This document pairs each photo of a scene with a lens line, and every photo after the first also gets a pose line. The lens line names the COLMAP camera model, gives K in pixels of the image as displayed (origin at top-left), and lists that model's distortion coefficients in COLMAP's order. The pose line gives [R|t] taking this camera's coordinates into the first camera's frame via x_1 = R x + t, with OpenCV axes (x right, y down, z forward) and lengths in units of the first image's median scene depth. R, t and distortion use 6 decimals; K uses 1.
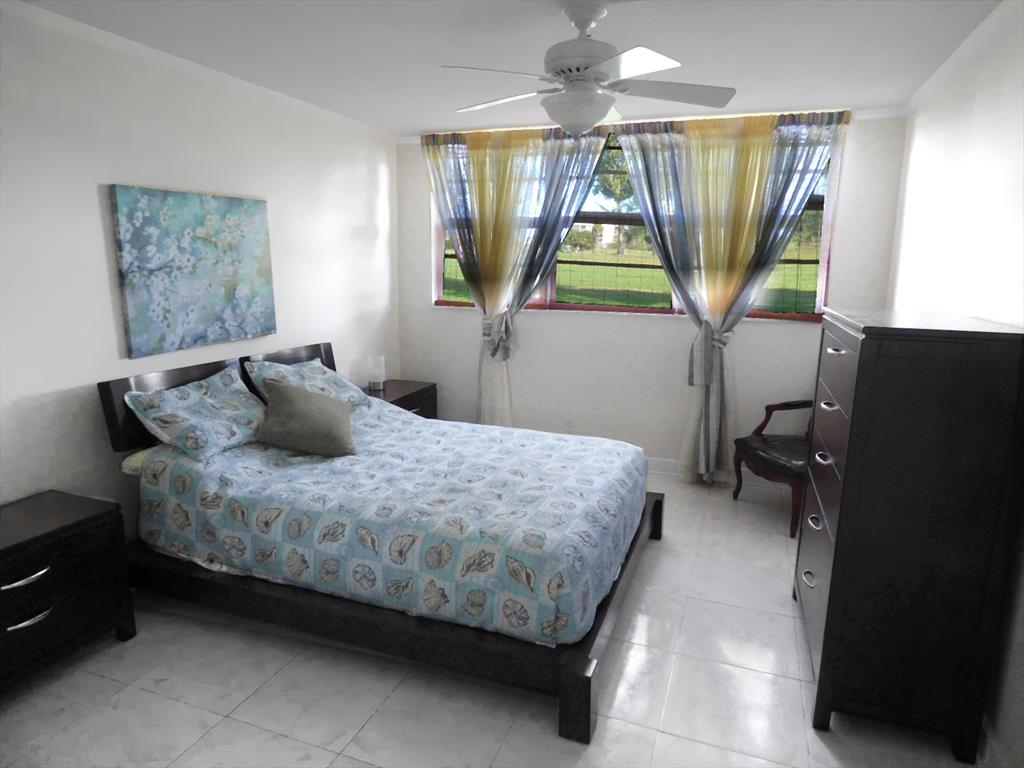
lens RADIAL K [[624.5, 0, 514.1], [0, 624.5, 372.3], [0, 0, 1]] dist [-0.004978, 0.000107]
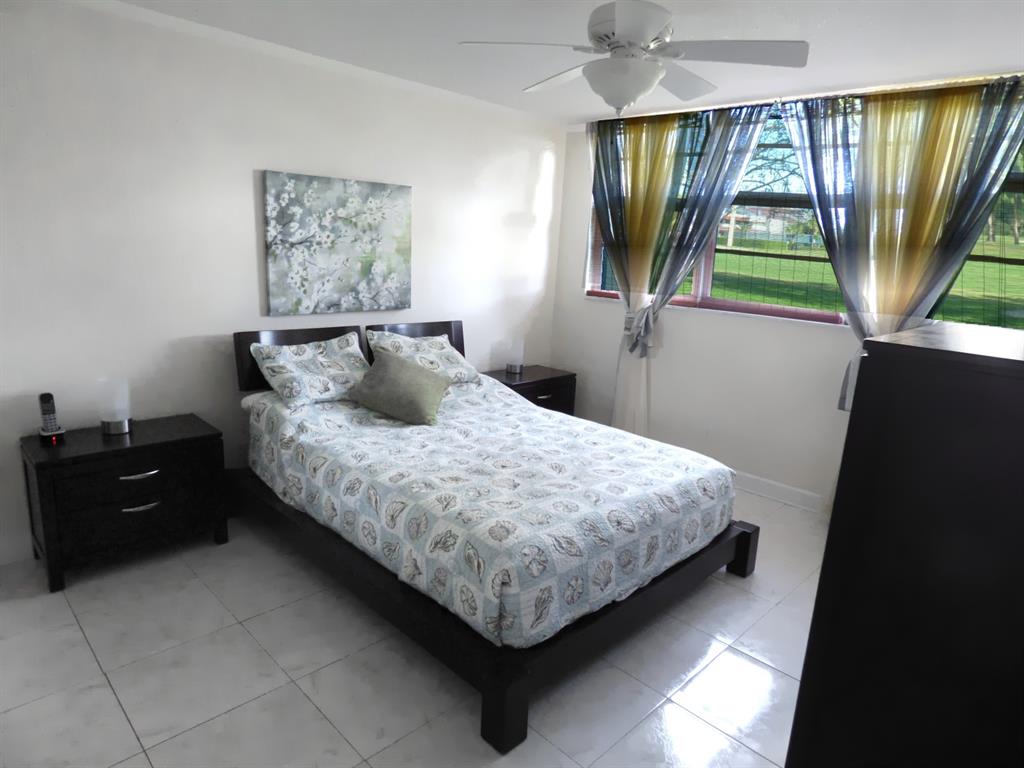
lens RADIAL K [[624.5, 0, 514.1], [0, 624.5, 372.3], [0, 0, 1]] dist [-0.004978, 0.000107]
pose [[0.910892, 0.116246, -0.395932, 0.298091], [-0.113803, 0.993058, 0.029745, -0.004973], [0.396641, 0.017963, 0.917798, 0.089491]]
